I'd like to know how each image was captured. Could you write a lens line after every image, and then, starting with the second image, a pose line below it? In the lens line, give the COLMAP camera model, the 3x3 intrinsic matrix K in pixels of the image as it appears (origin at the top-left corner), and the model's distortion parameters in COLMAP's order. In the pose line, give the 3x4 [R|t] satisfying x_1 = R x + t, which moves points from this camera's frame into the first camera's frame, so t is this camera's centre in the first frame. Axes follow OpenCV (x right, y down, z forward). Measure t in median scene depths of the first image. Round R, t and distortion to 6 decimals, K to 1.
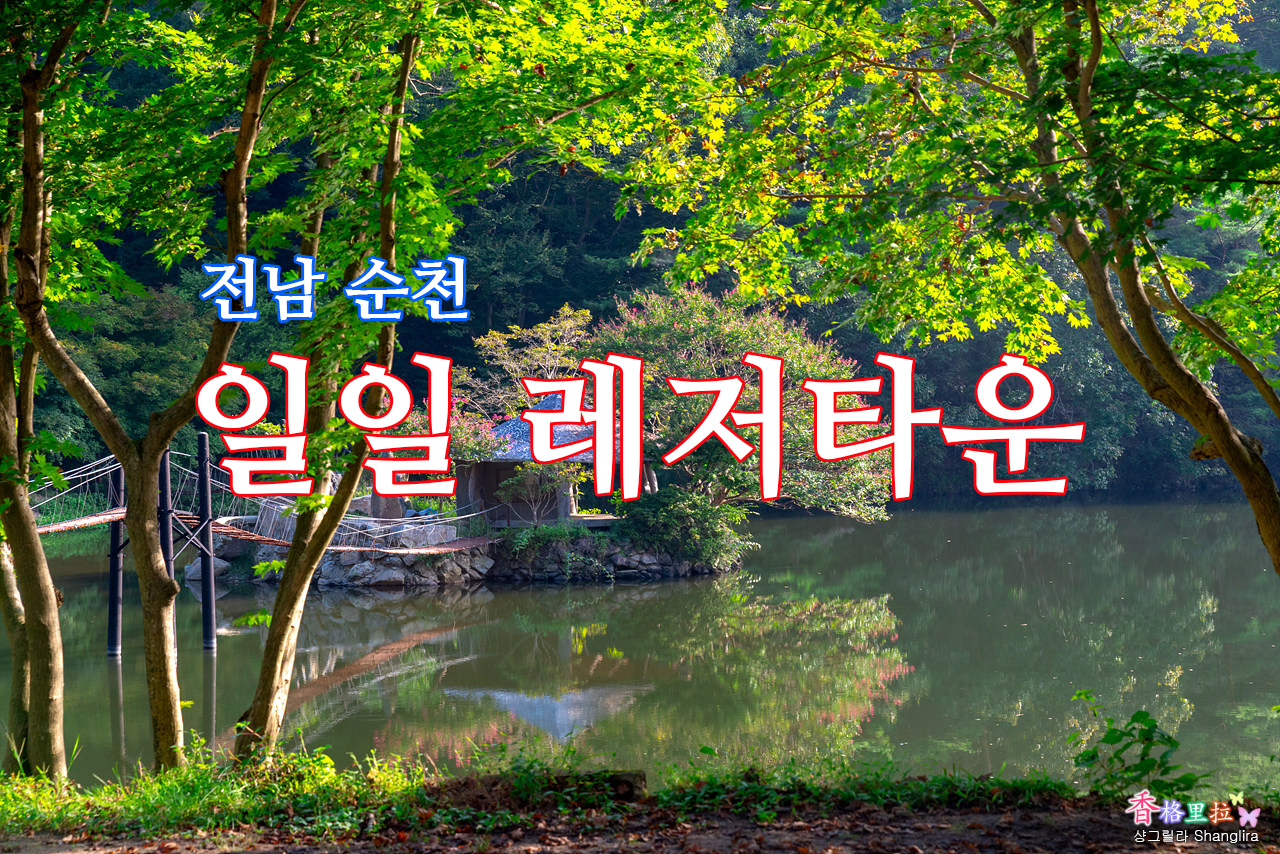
lens RADIAL K [[2519.7, 0, 615.7], [0, 2519.7, 432.1], [0, 0, 1]] dist [0.005853, 0.000000]
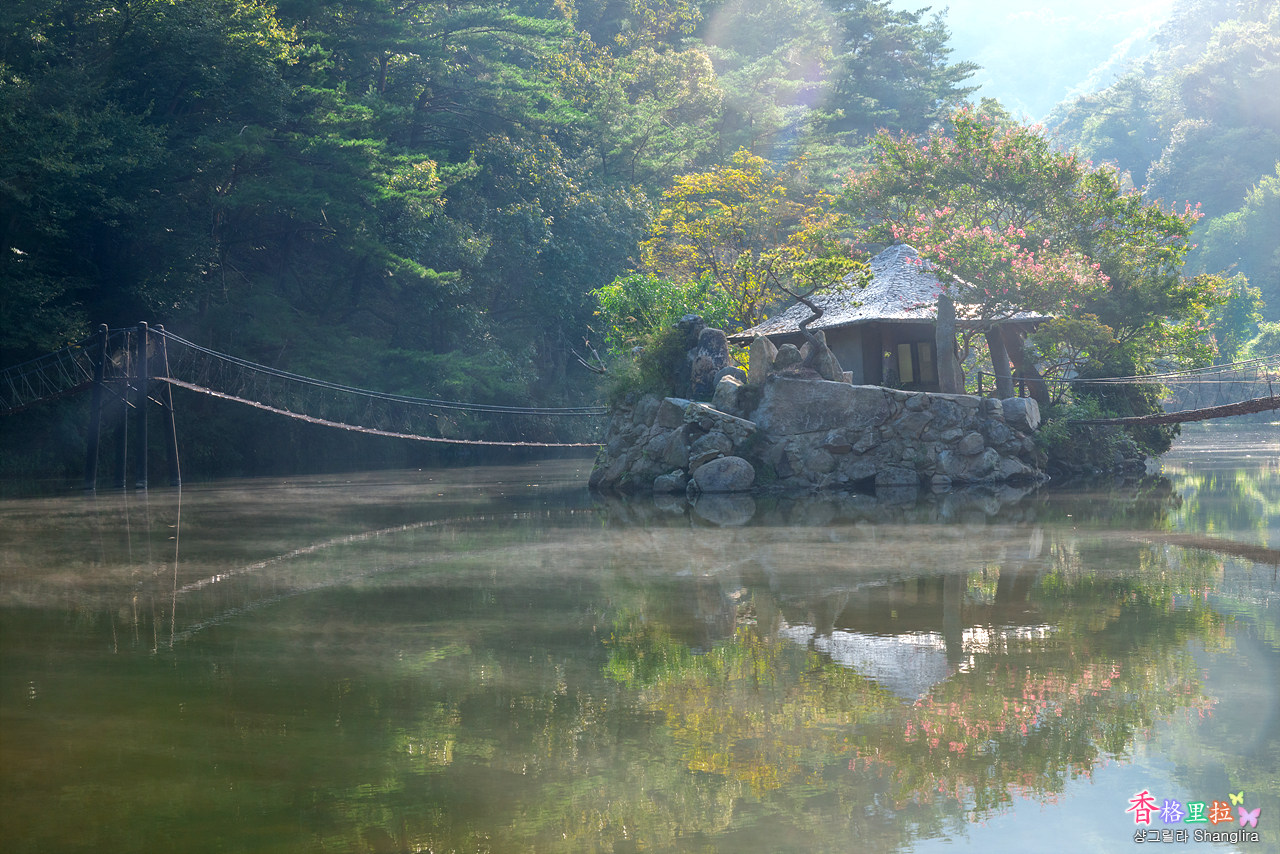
lens RADIAL K [[2519.7, 0, 634.4], [0, 2519.7, 420.4], [0, 0, 1]] dist [0.005853, 0.000000]
pose [[0.720491, -0.014239, 0.693318, -0.886069], [0.038727, 0.999055, -0.019727, 0.070511], [-0.692382, 0.041063, 0.720362, 0.722934]]
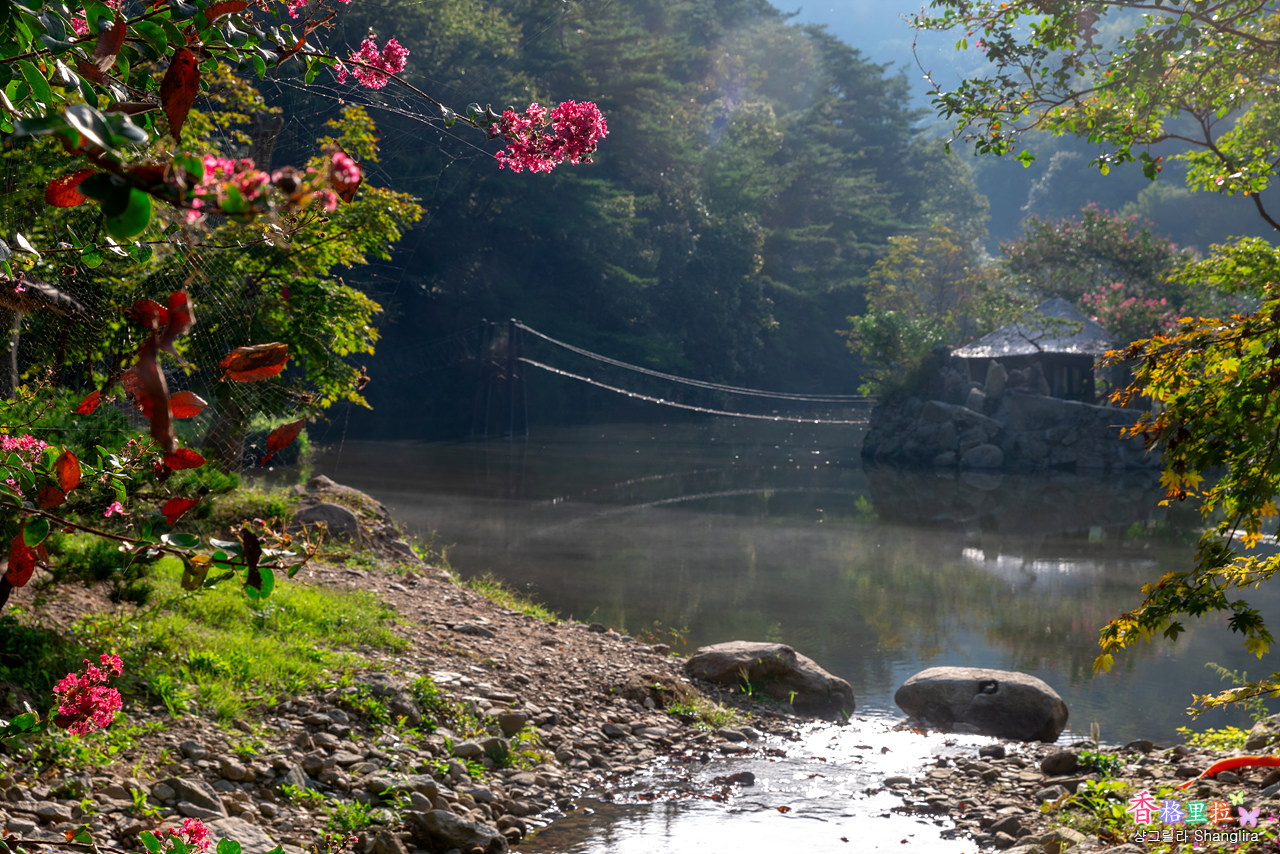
lens RADIAL K [[2070.1, 0, 638.0], [0, 2070.1, 430.5], [0, 0, 1]] dist [0.096490, 0.000000]
pose [[0.678715, -0.009362, 0.734342, -1.212528], [-0.008978, 0.999738, 0.021043, 0.036070], [-0.734347, -0.020875, 0.678453, 0.716476]]
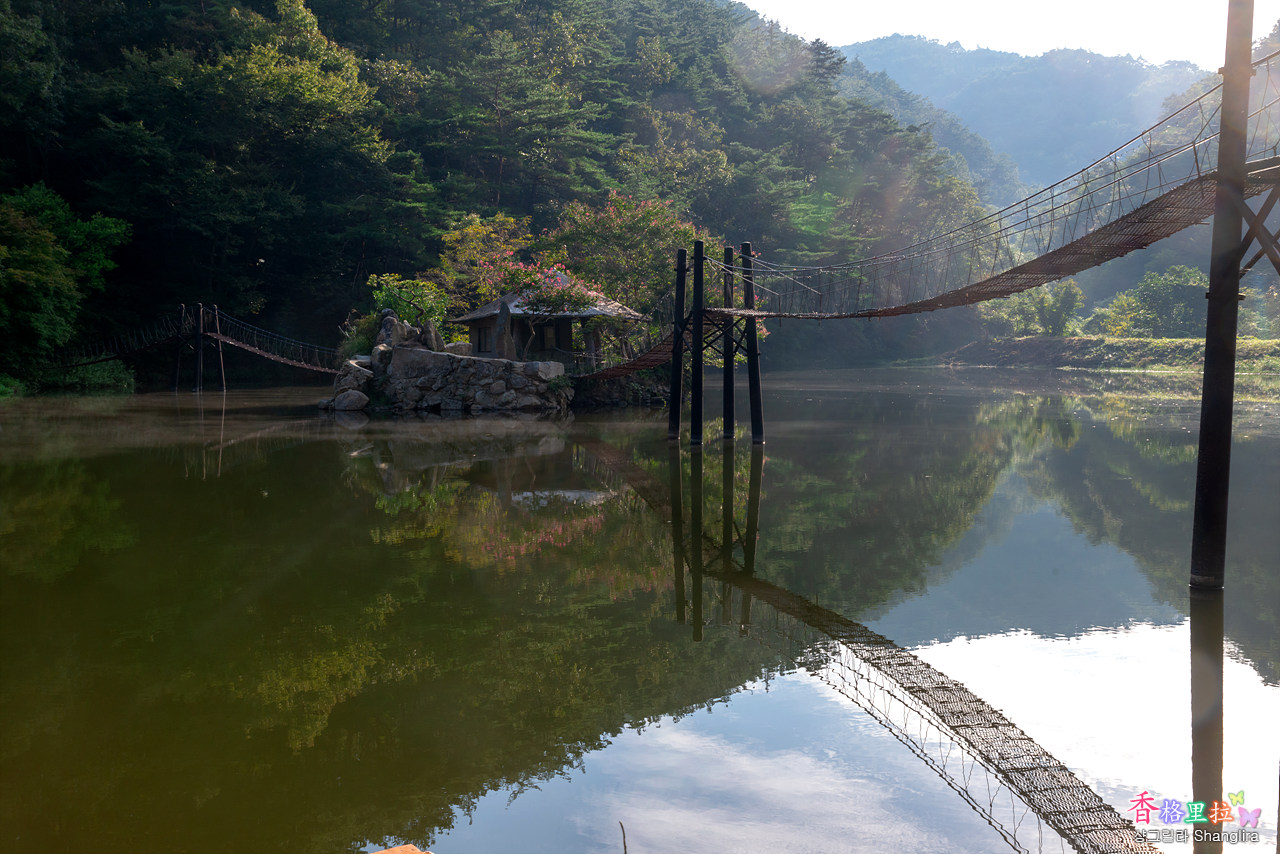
lens RADIAL K [[1356.0, 0, 637.1], [0, 1356.0, 418.6], [0, 0, 1]] dist [0.008429, 0.000000]
pose [[0.846320, -0.021941, 0.532223, -0.537653], [0.007077, 0.999526, 0.029951, 0.059971], [-0.532628, -0.021582, 0.846074, 0.512006]]
